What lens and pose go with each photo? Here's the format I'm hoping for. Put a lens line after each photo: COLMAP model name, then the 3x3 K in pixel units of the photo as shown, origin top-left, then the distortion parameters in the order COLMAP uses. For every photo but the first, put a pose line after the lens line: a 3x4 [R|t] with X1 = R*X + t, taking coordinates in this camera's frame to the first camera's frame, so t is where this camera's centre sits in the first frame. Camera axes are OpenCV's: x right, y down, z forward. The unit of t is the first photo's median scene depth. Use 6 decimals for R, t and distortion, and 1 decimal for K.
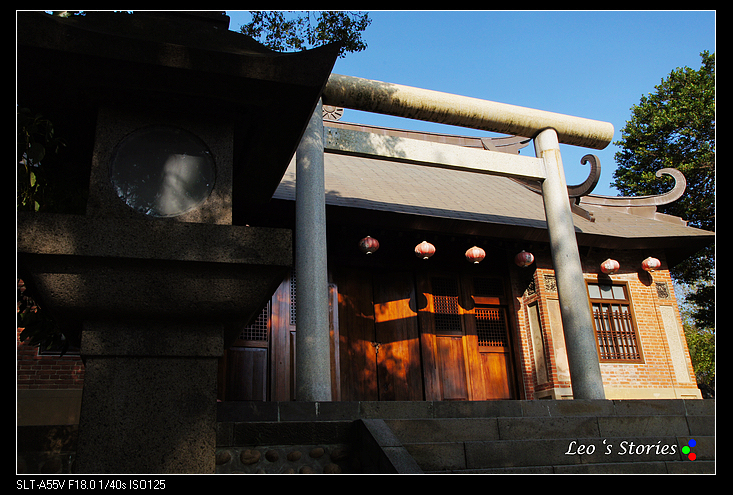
lens RADIAL K [[605.8, 0, 366.1], [0, 605.8, 227.8], [0, 0, 1]] dist [-0.055762, -0.000326]
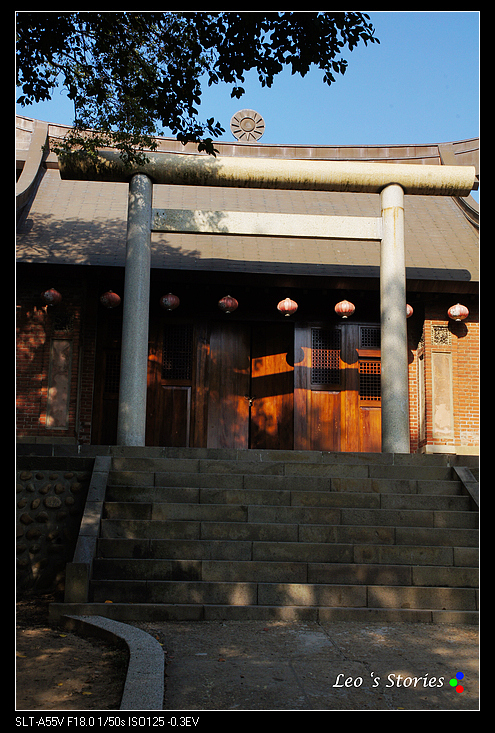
lens RADIAL K [[967.0, 0, 247.5], [0, 967.0, 366.5], [0, 0, 1]] dist [0.006451, 0.009731]
pose [[0.962088, -0.003600, -0.272714, 0.470983], [0.052321, 0.983778, 0.171593, -0.145473], [0.267672, -0.179357, 0.946669, -0.554316]]
